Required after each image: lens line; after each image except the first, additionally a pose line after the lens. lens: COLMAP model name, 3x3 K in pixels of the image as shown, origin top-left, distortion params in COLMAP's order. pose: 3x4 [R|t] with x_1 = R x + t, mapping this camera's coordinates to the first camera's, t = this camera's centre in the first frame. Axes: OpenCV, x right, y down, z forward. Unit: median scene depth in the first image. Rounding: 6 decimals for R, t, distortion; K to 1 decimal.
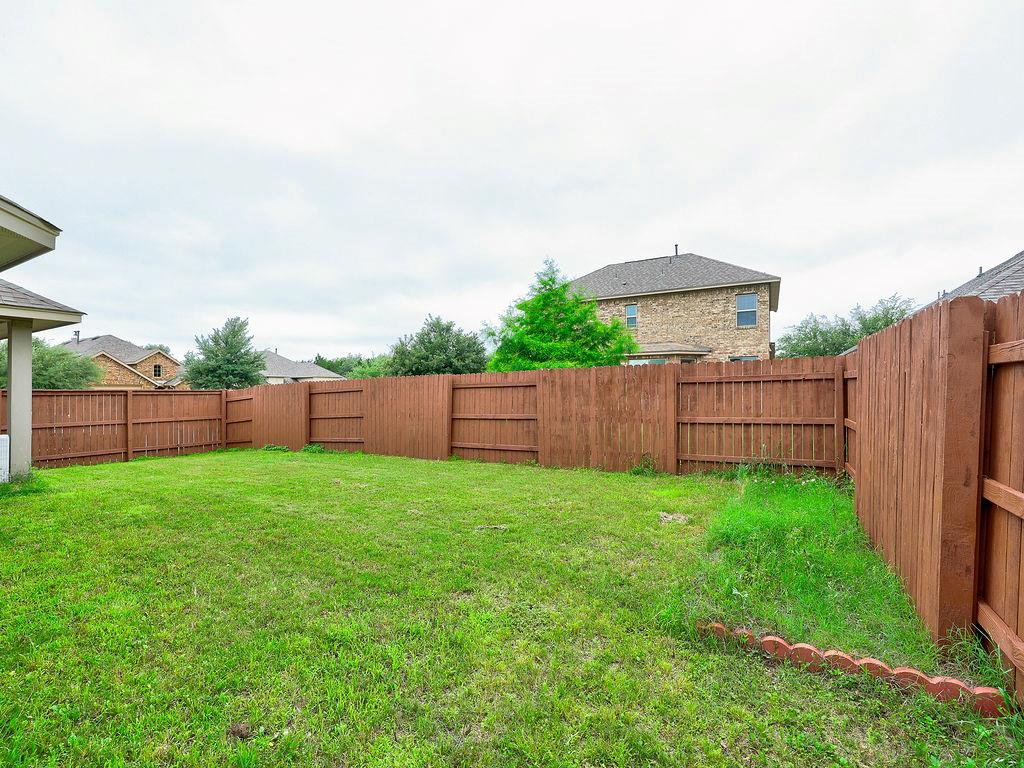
lens RADIAL K [[465.5, 0, 510.1], [0, 465.5, 395.1], [0, 0, 1]] dist [0.005374, -0.001225]
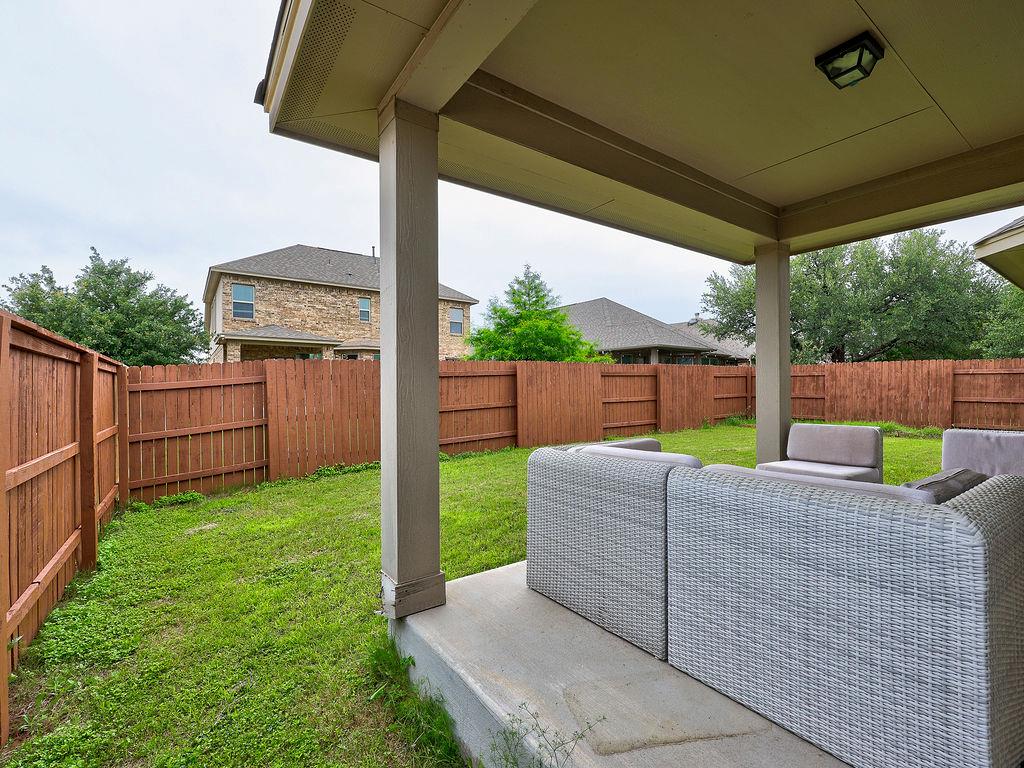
lens RADIAL K [[465.5, 0, 509.5], [0, 465.5, 385.9], [0, 0, 1]] dist [0.005374, -0.001225]
pose [[0.434579, 0.009991, 0.900578, -0.677244], [0.006387, 0.999879, -0.014174, 0.013716], [-0.900611, 0.011912, 0.434463, 0.395993]]
